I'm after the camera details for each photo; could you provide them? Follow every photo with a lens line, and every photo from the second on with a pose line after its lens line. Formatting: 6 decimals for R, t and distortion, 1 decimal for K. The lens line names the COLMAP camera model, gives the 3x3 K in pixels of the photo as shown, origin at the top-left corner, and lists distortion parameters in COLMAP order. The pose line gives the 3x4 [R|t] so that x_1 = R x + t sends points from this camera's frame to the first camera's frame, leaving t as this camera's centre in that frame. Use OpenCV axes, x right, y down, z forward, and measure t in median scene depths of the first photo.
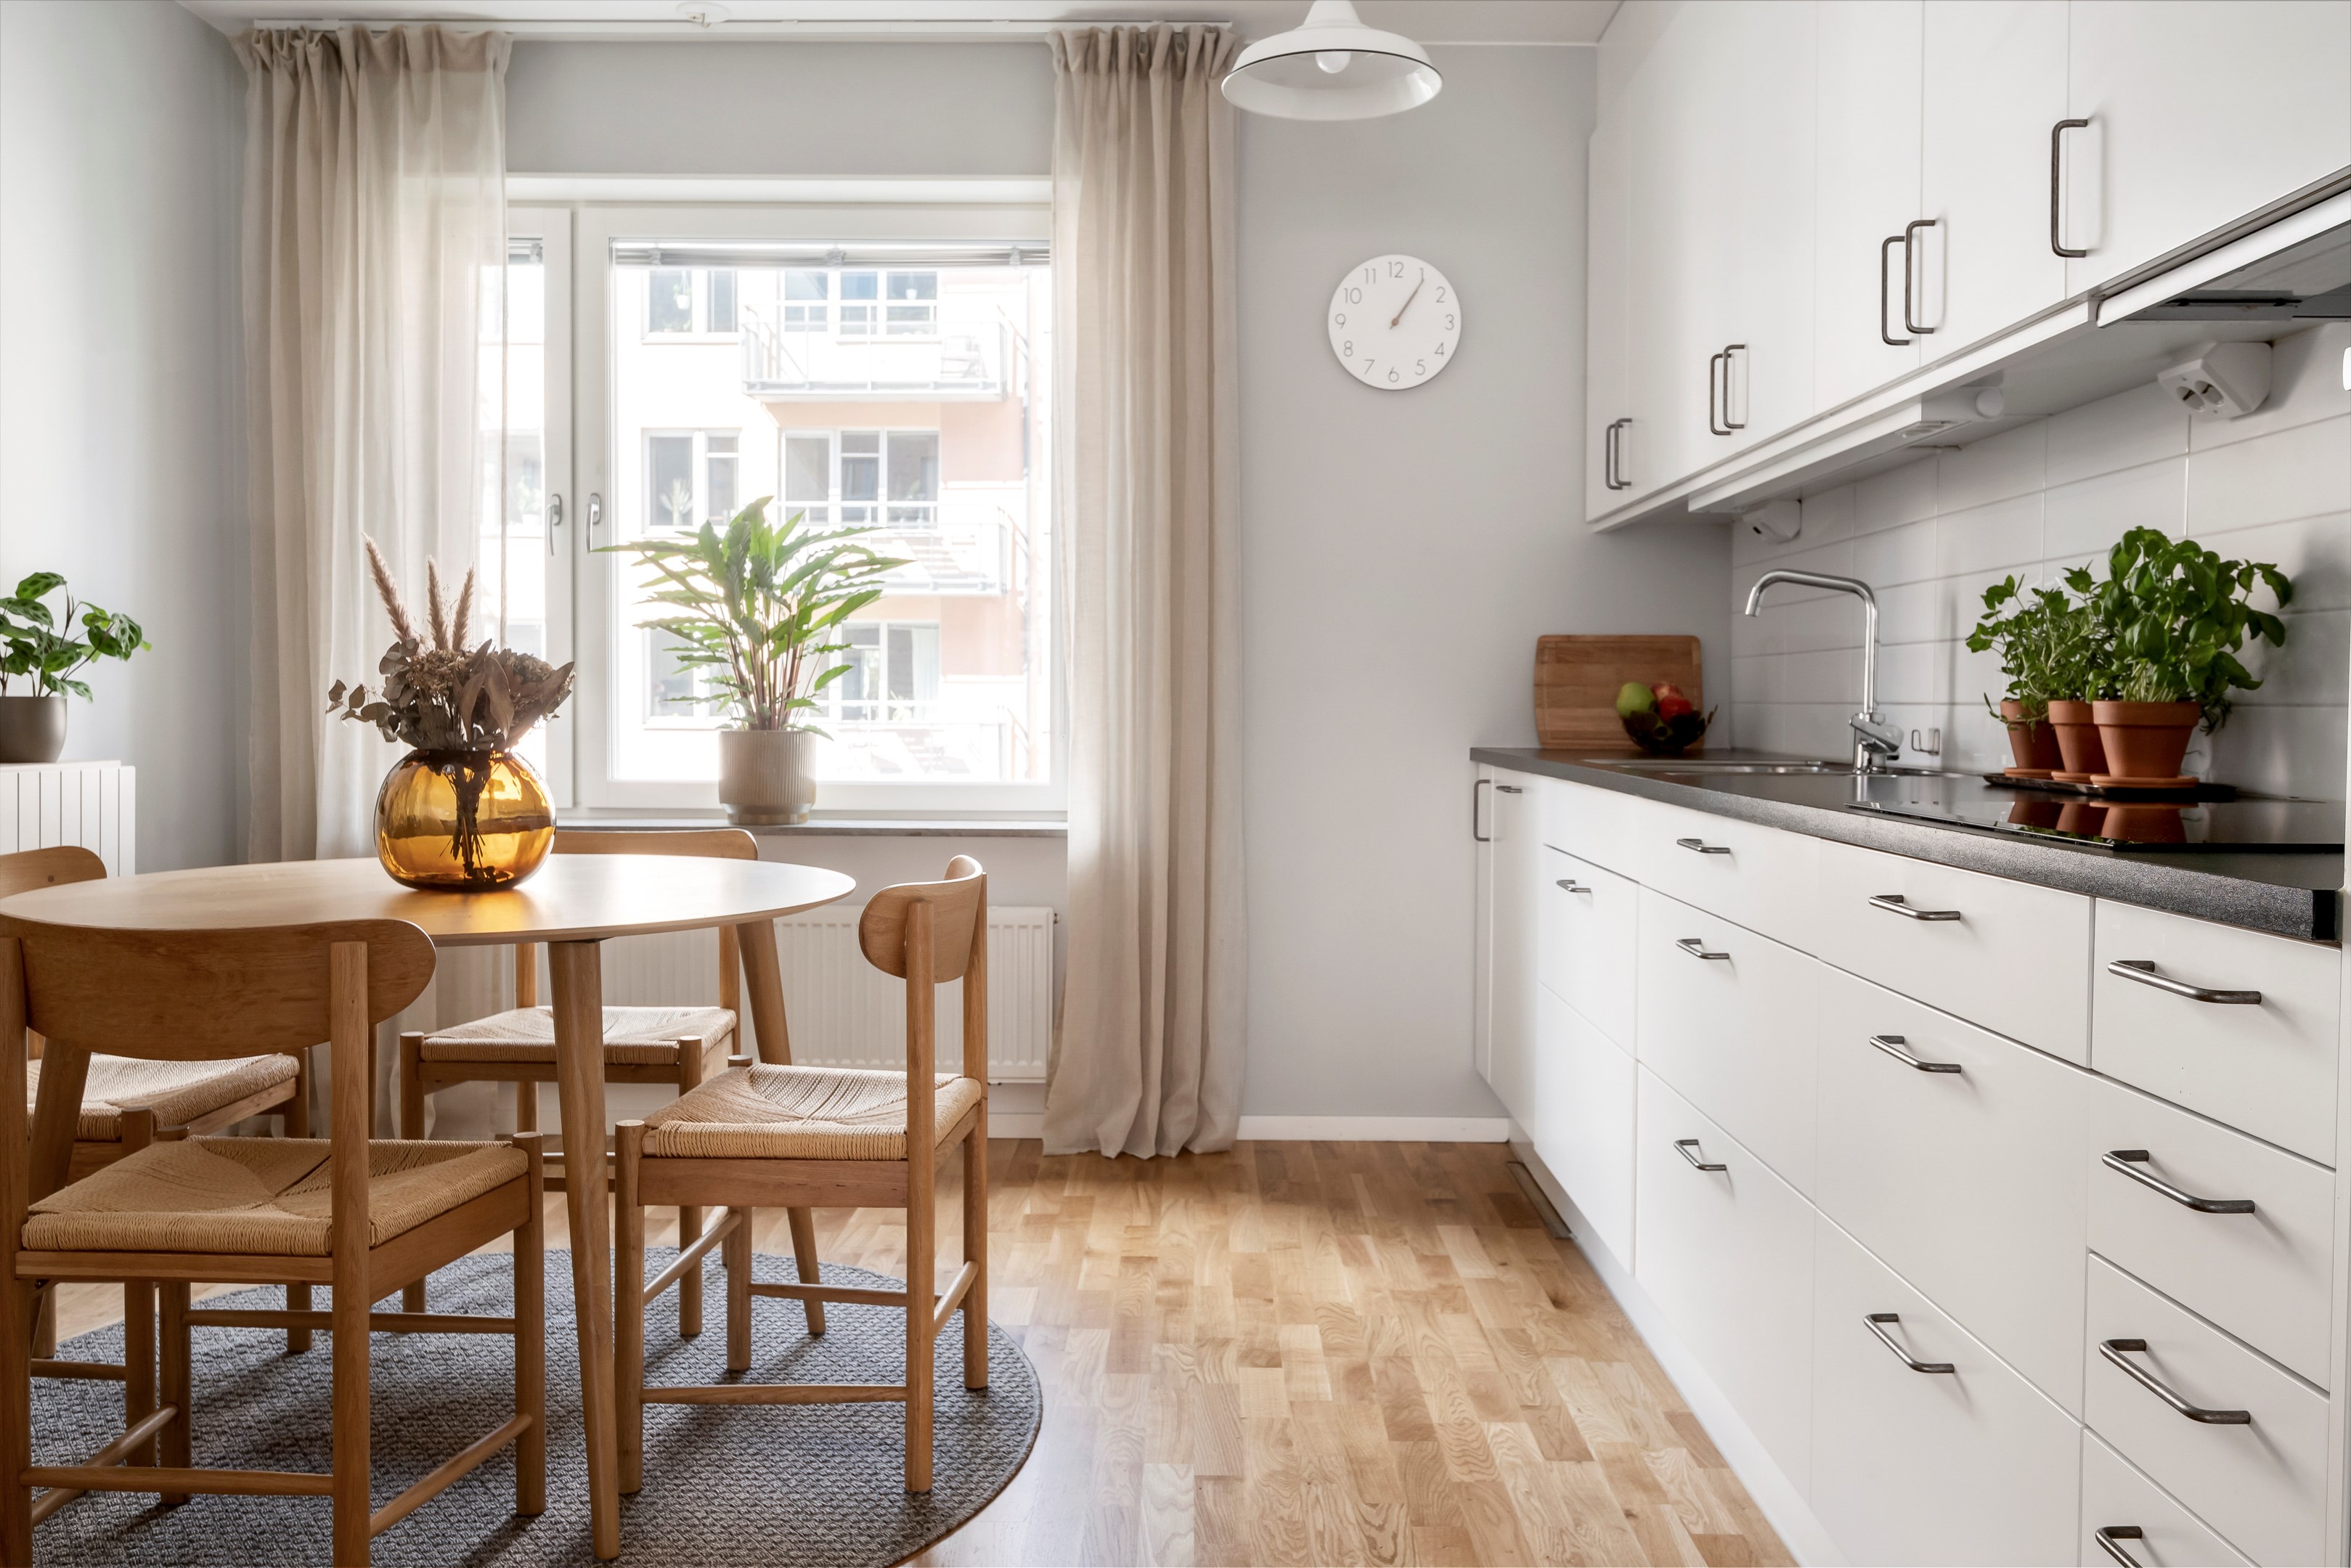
lens RADIAL K [[1999.9, 0, 1175.5], [0, 1999.9, 784.0], [0, 0, 1]] dist [-0.008767, -0.007167]
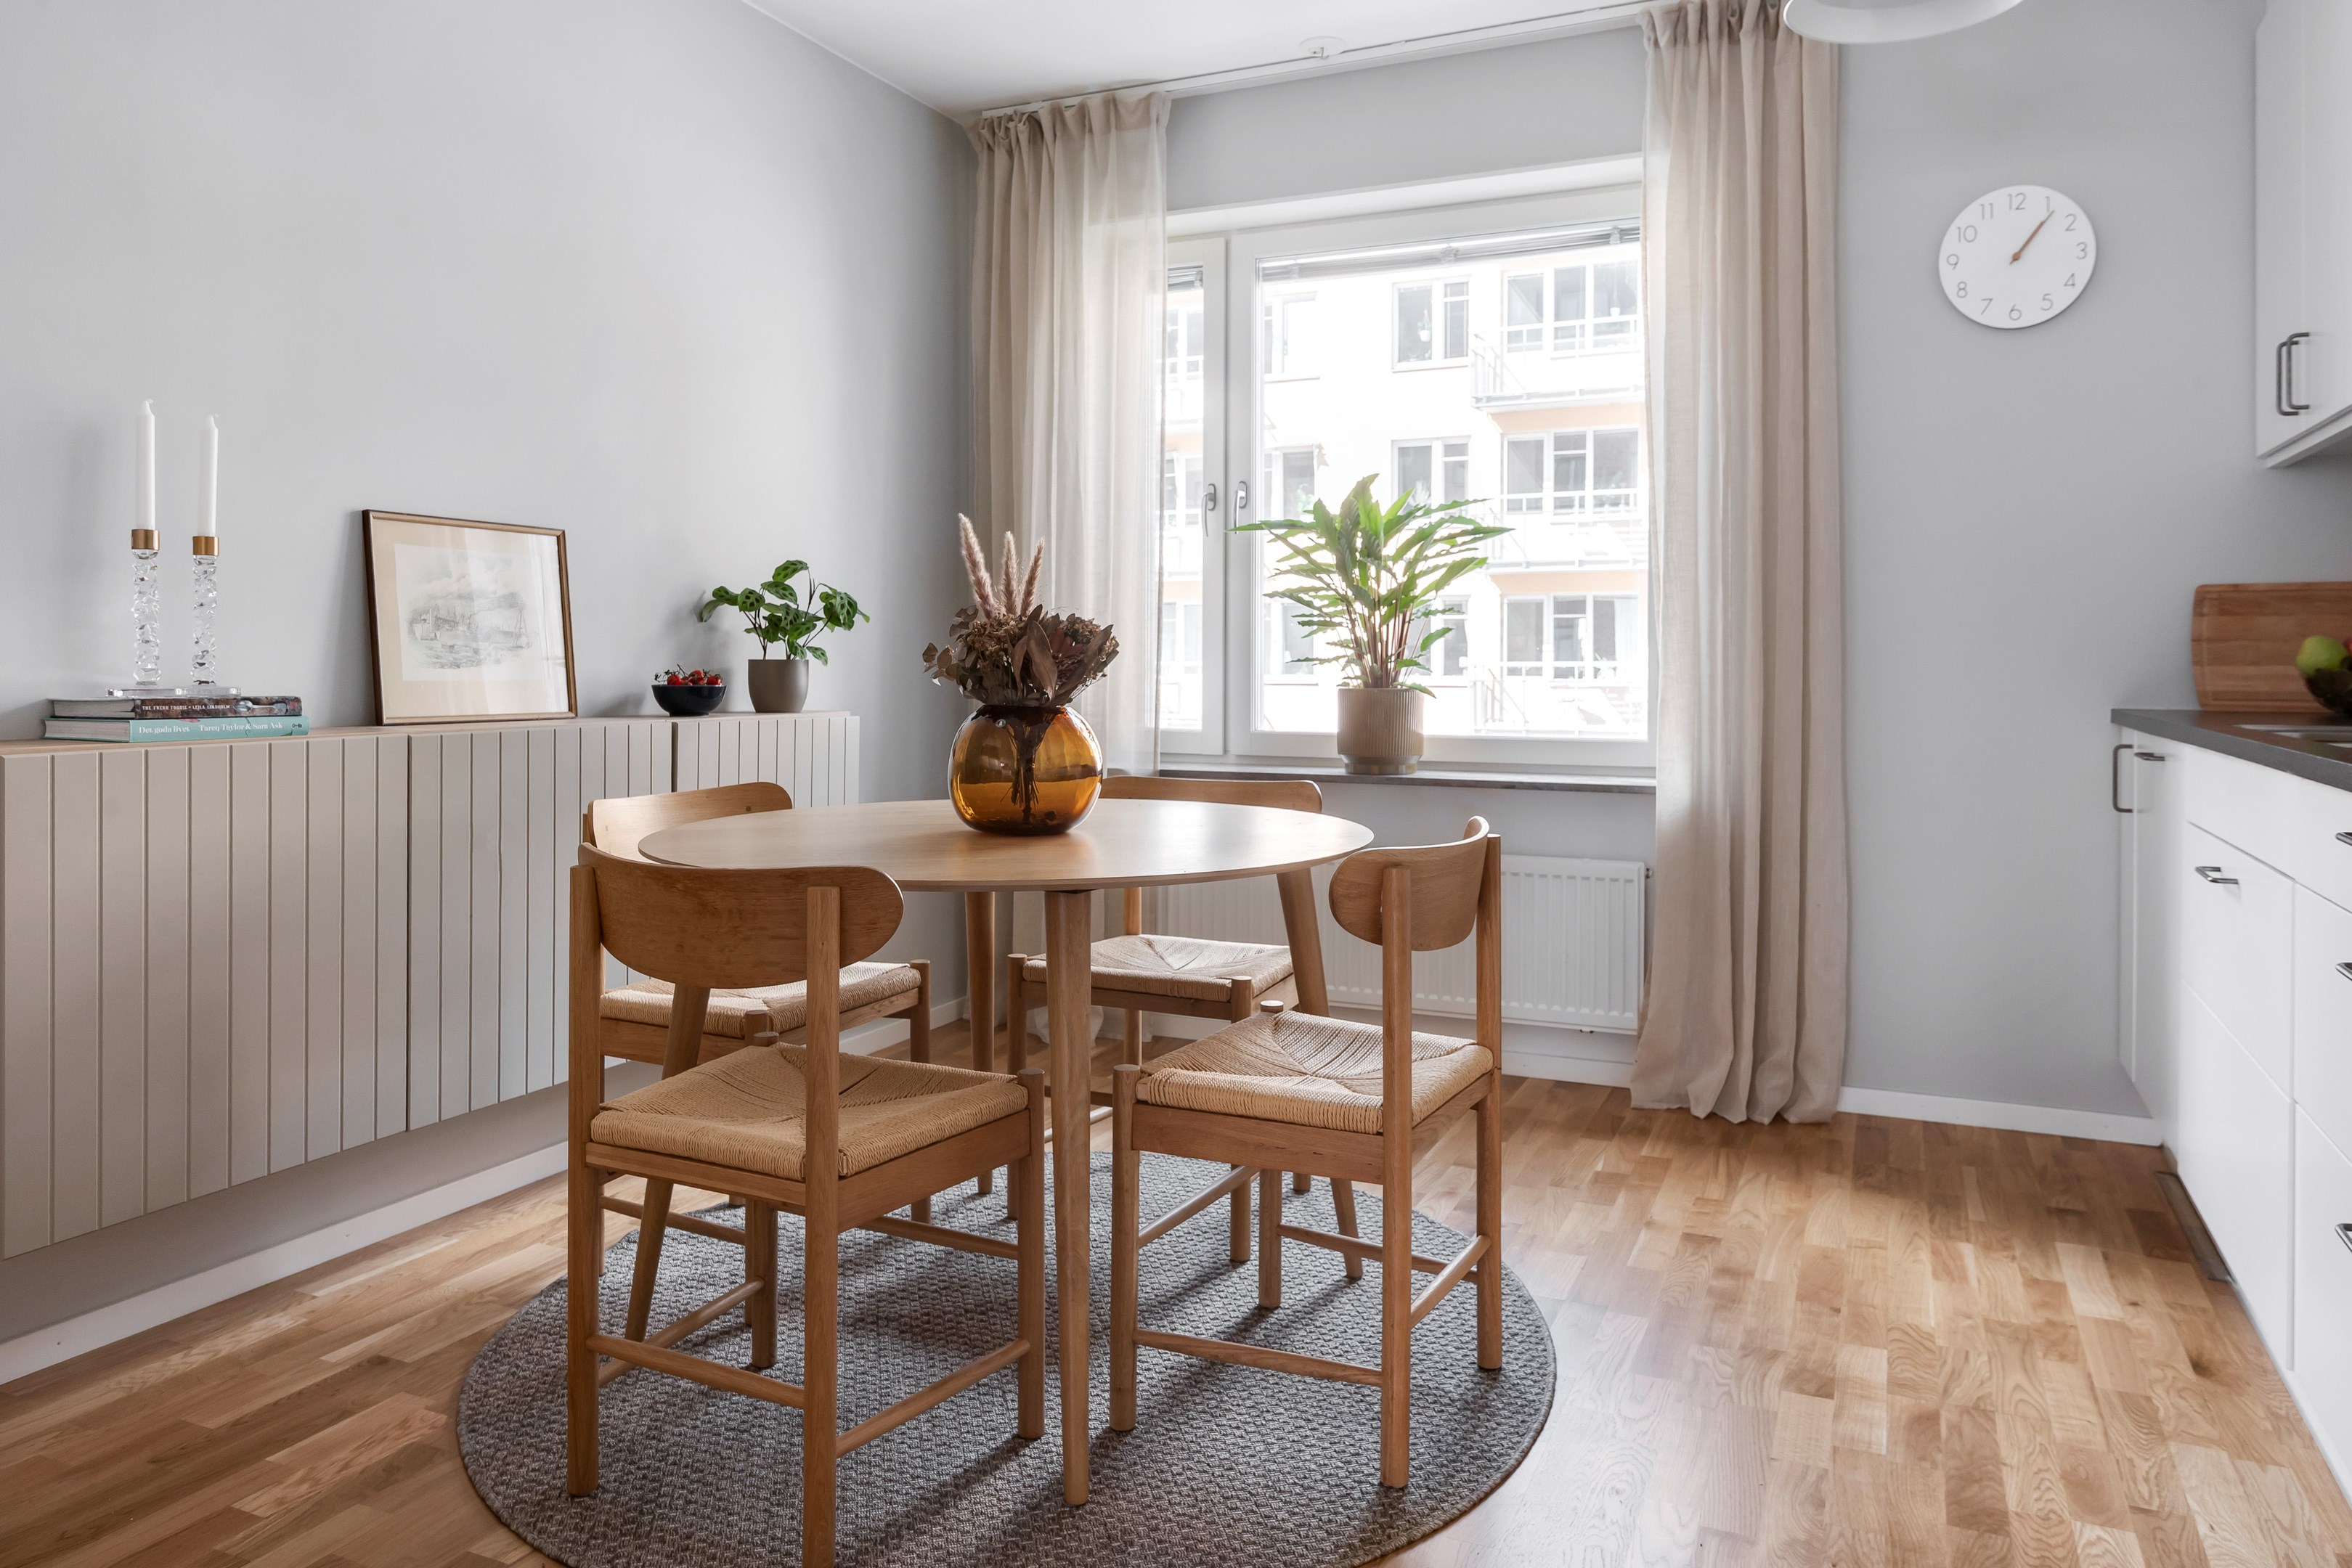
lens RADIAL K [[1626.9, 0, 1178.1], [0, 1626.9, 672.6], [0, 0, 1]] dist [-0.000400, -0.005093]
pose [[0.915159, -0.001117, -0.403091, 0.064977], [-0.013240, 0.999373, -0.032830, -0.005409], [0.402875, 0.035382, 0.914571, 0.166399]]
